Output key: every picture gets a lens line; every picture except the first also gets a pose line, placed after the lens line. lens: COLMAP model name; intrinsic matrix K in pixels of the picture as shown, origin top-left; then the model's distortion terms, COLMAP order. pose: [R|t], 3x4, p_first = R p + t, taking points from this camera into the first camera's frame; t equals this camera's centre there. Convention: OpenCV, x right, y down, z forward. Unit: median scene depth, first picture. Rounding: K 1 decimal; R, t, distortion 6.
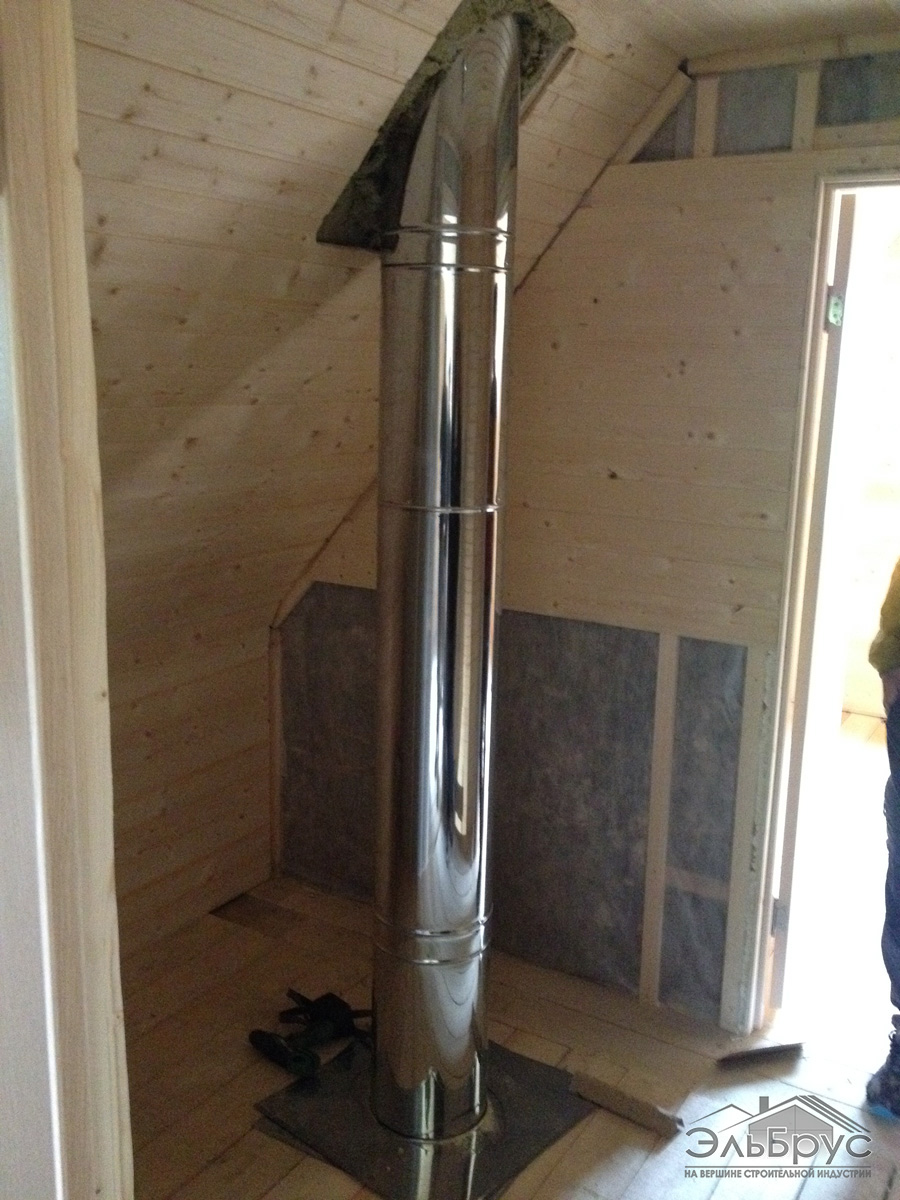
lens RADIAL K [[1127.2, 0, 450.0], [0, 1127.2, 600.0], [0, 0, 1]] dist [0.039150, -0.000981]
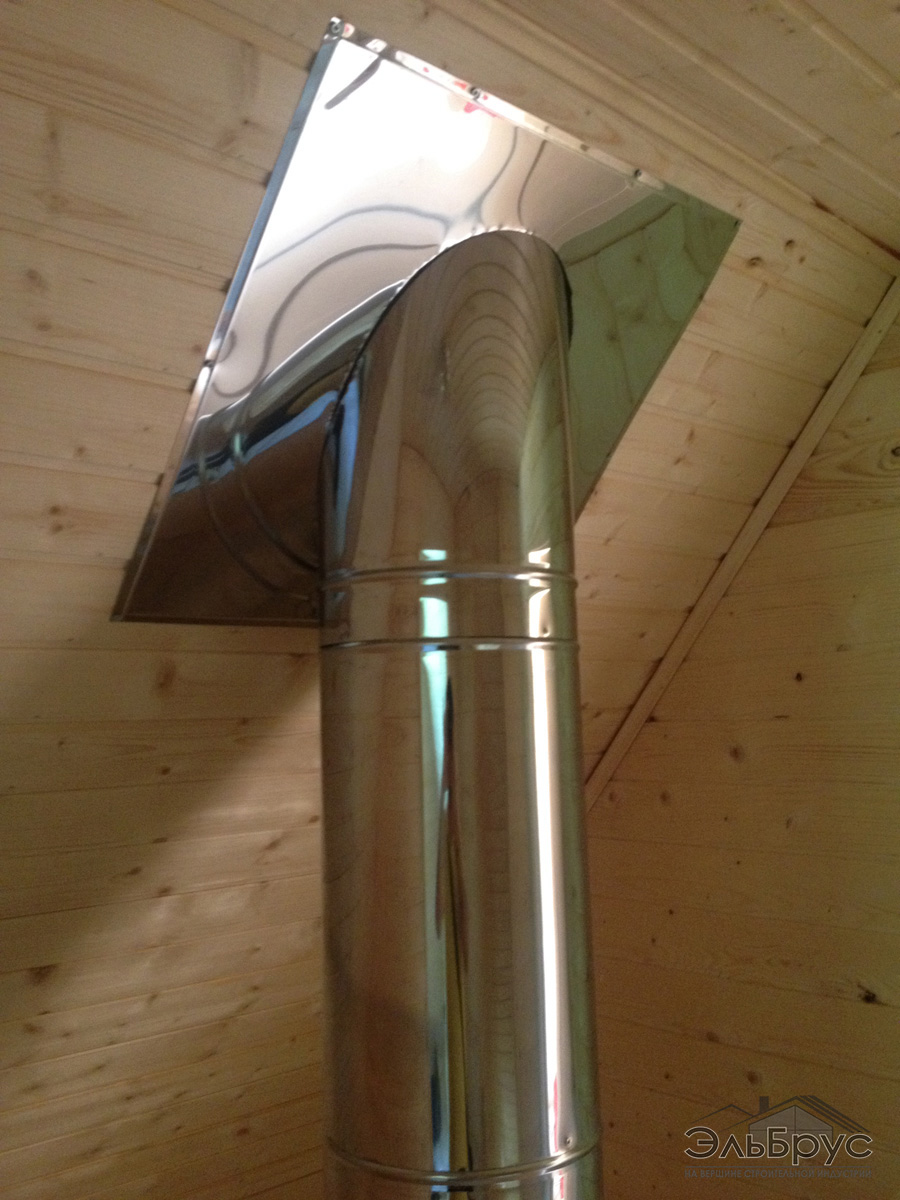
lens RADIAL K [[1127.2, 0, 450.0], [0, 1127.2, 600.0], [0, 0, 1]] dist [0.039150, -0.000981]
pose [[0.971722, -0.072631, -0.224679, 0.116666], [-0.000928, 0.950337, -0.311222, -0.160981], [0.236125, 0.302630, 0.923396, 0.545338]]
